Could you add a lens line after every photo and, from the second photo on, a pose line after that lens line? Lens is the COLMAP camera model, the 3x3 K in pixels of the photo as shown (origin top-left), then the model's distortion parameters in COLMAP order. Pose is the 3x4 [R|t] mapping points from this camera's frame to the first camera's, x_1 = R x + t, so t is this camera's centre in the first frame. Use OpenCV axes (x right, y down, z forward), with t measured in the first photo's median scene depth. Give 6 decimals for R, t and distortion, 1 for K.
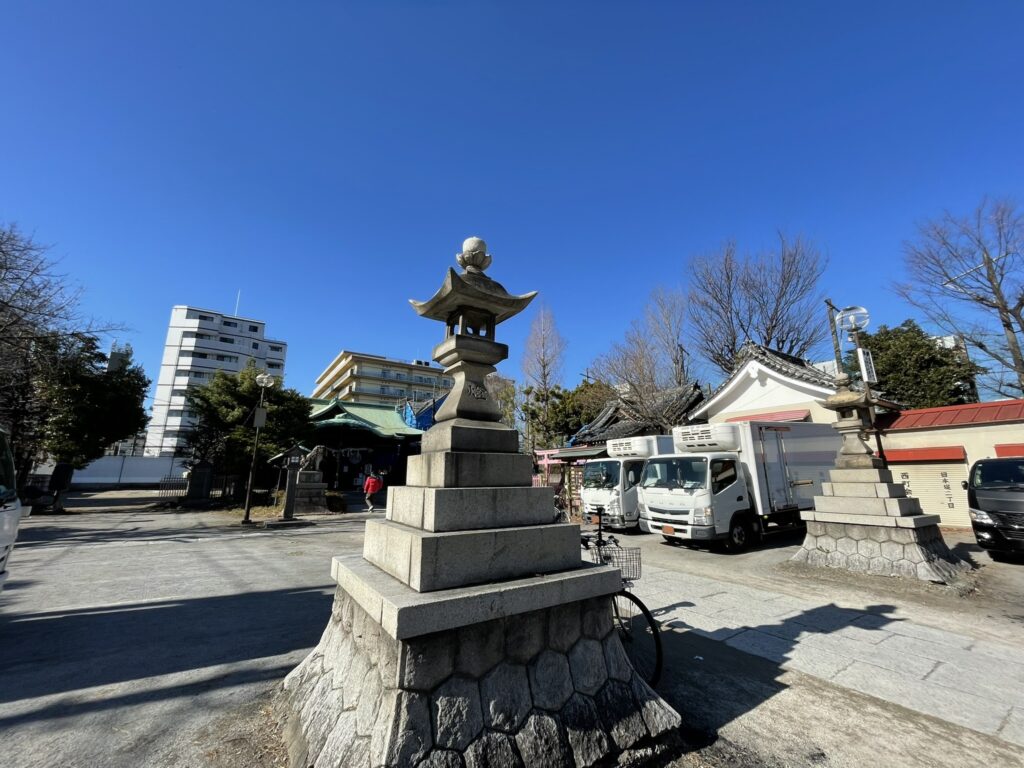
lens RADIAL K [[412.0, 0, 512.0], [0, 412.0, 384.0], [0, 0, 1]] dist [-0.003216, -0.000061]
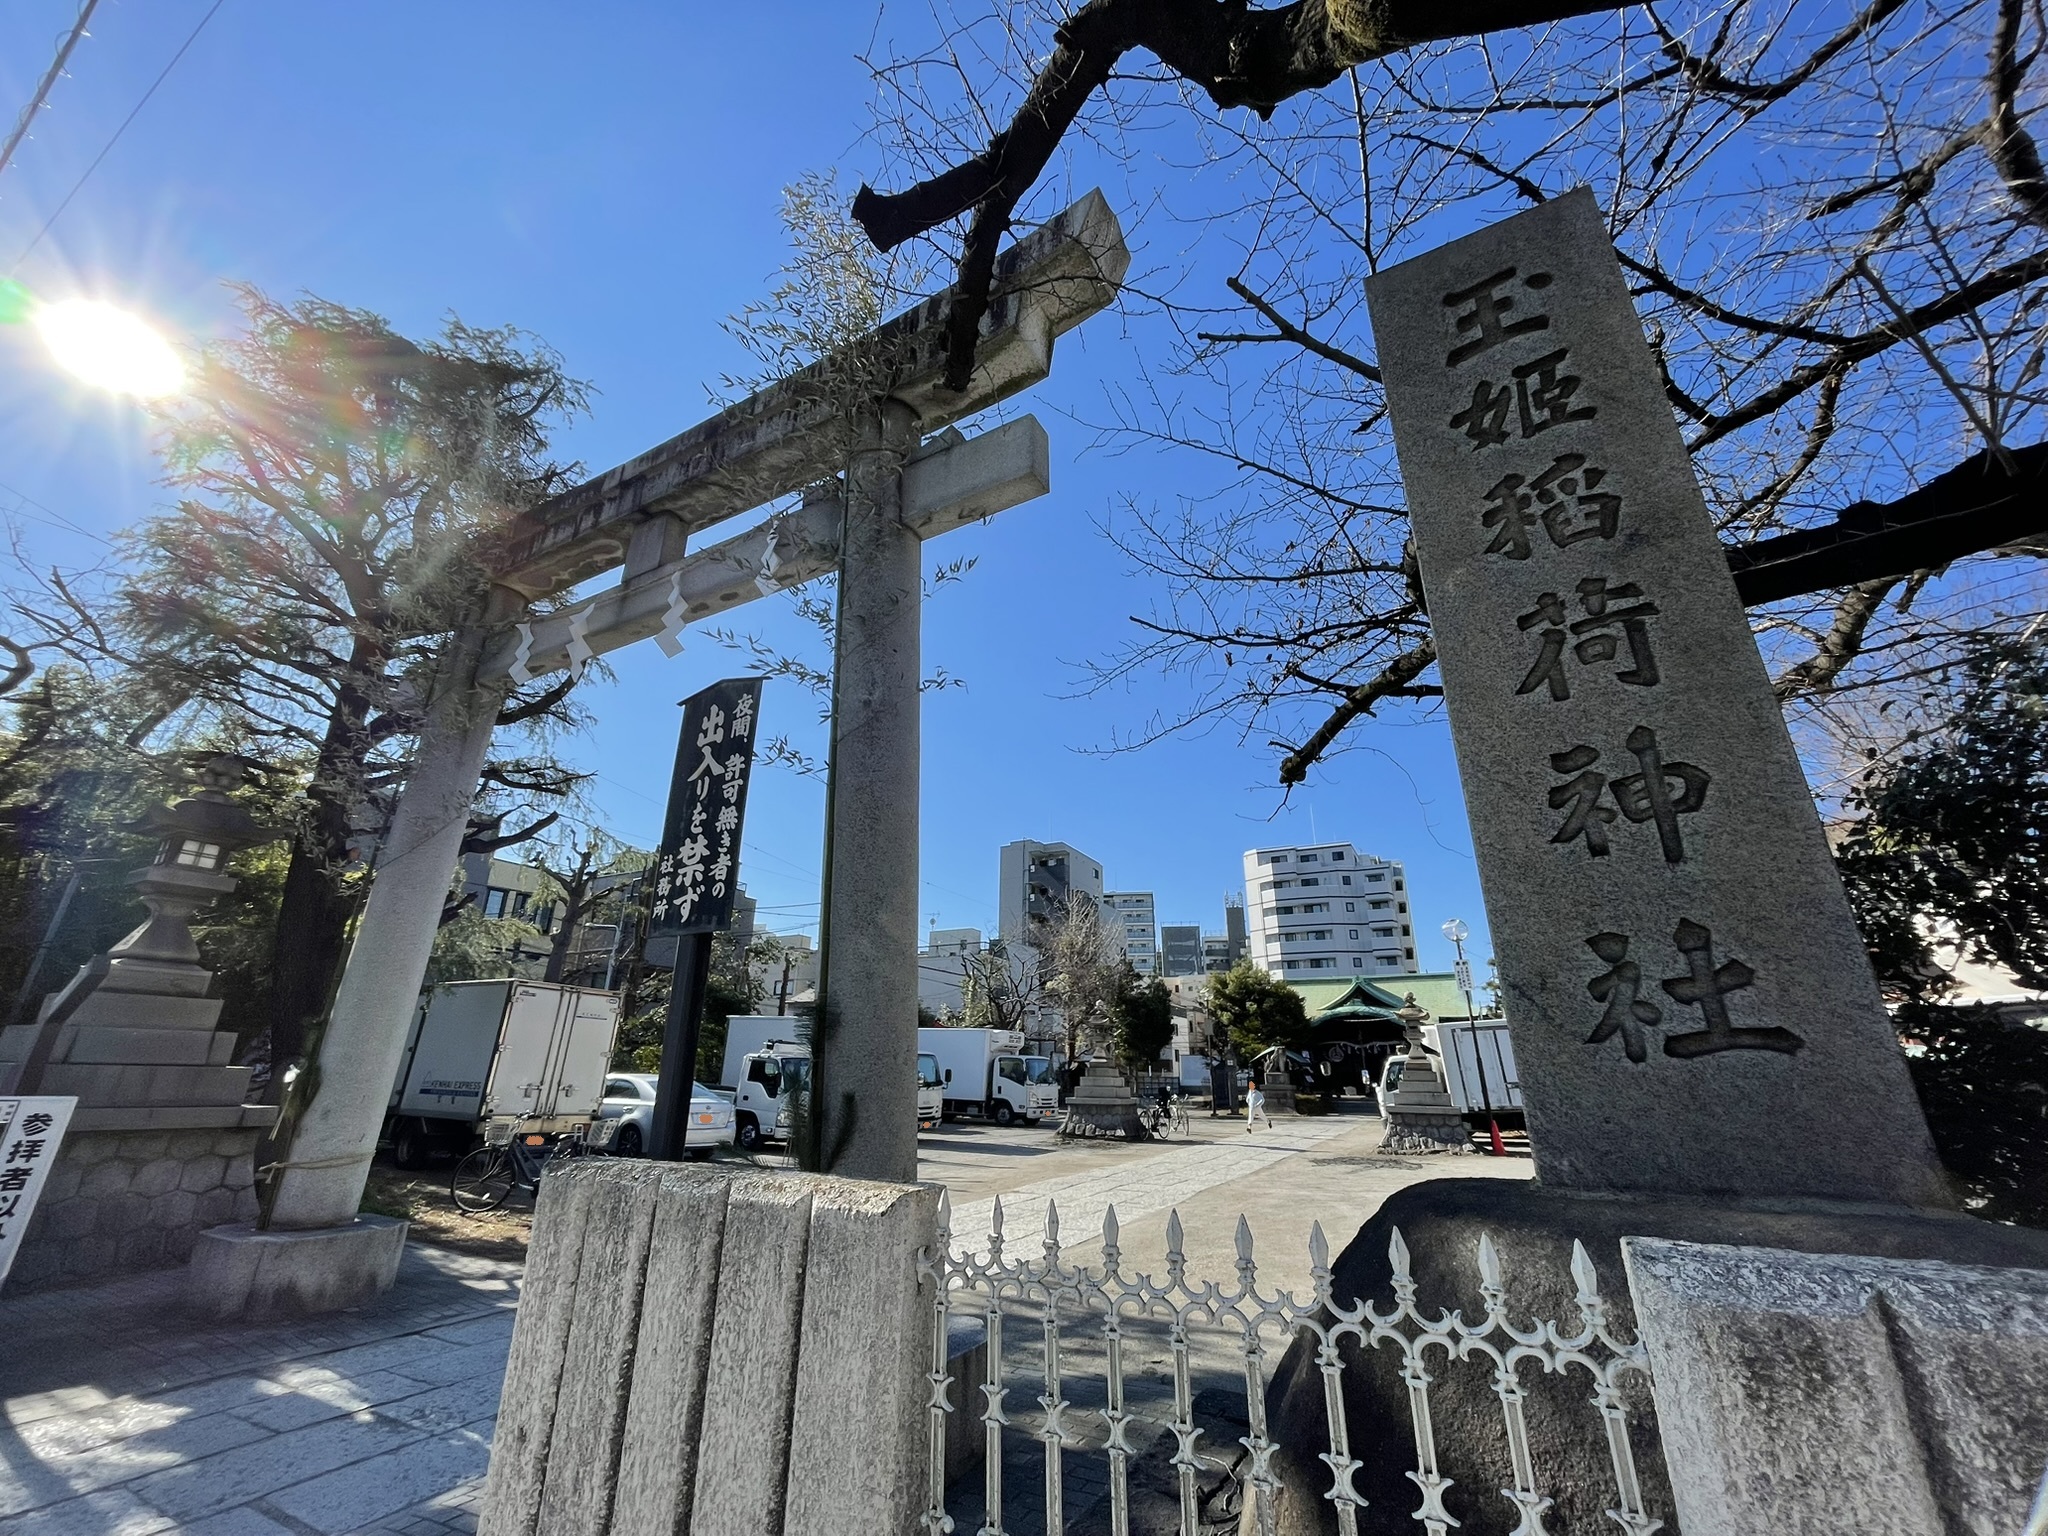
lens RADIAL K [[824.1, 0, 1024.0], [0, 824.1, 768.0], [0, 0, 1]] dist [-0.003216, -0.000061]
pose [[0.480867, -0.304892, -0.822076, 0.307964], [0.182450, 0.951864, -0.246305, -0.032925], [0.857601, -0.031548, 0.513347, -0.156928]]
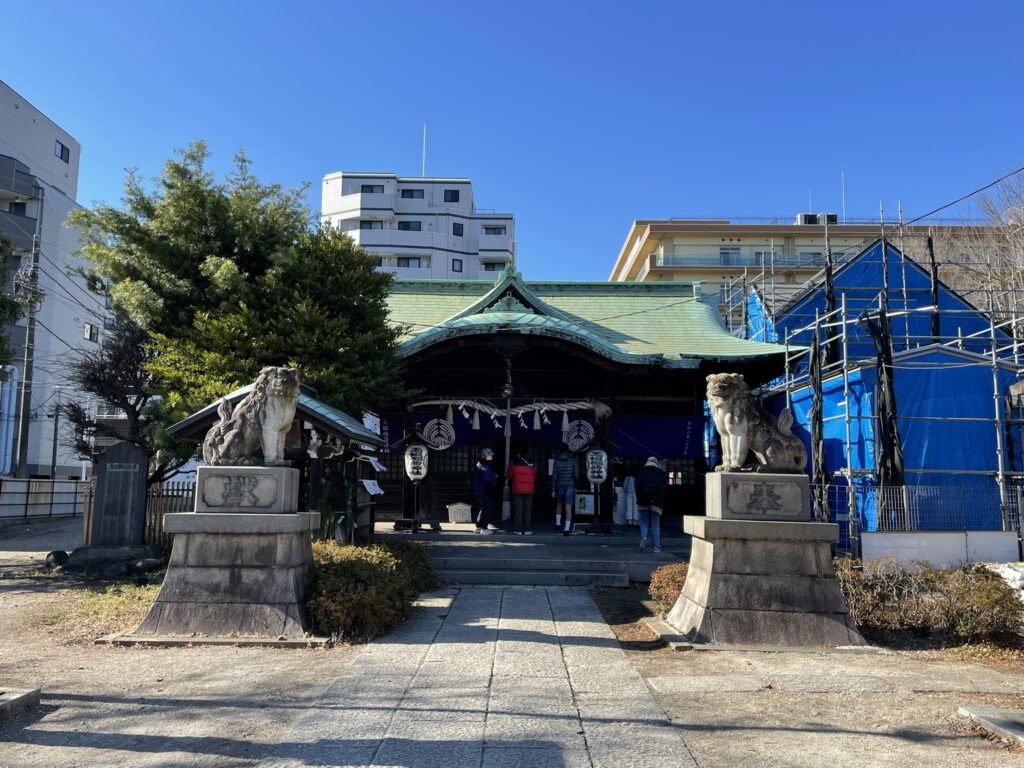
lens RADIAL K [[840.8, 0, 512.0], [0, 840.8, 384.0], [0, 0, 1]] dist [0.070233, -0.007956]
pose [[0.828772, -0.059418, -0.556423, -0.015643], [0.111130, 0.992018, 0.059591, 0.040272], [0.548440, -0.111223, 0.828760, 0.178794]]
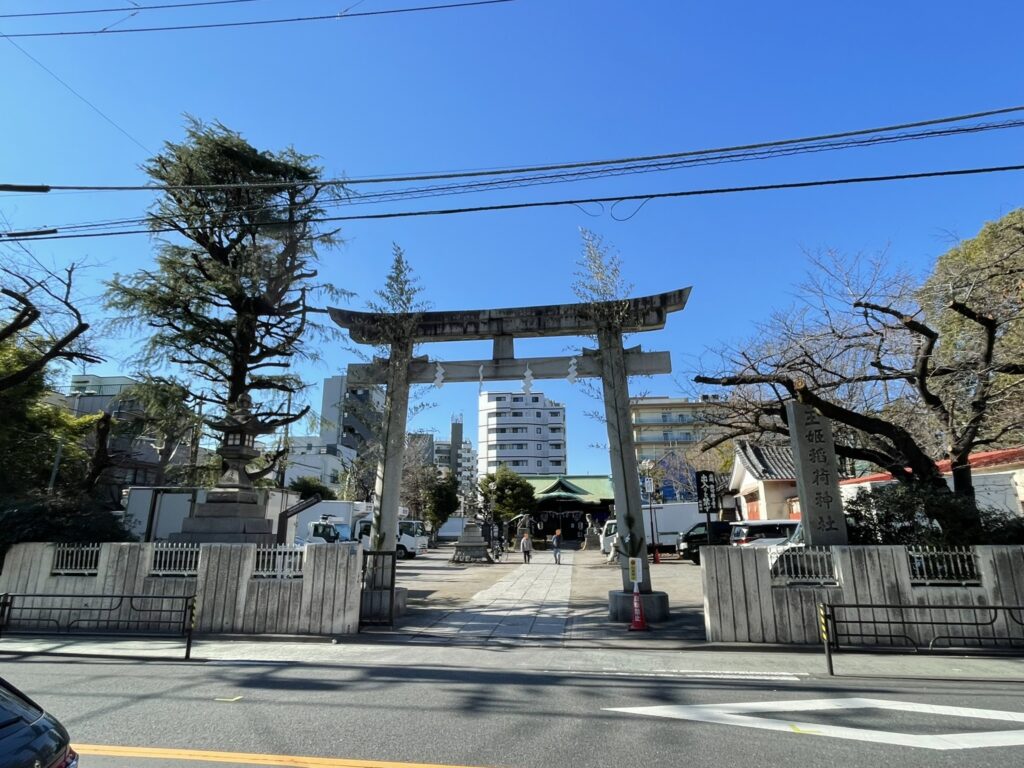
lens RADIAL K [[582.1, 0, 512.0], [0, 582.1, 384.0], [0, 0, 1]] dist [0.001239, -0.000549]
pose [[0.768796, -0.160060, -0.619139, 0.331989], [0.143014, 0.986682, -0.077494, -0.065306], [0.623297, -0.028968, 0.781448, -0.298196]]
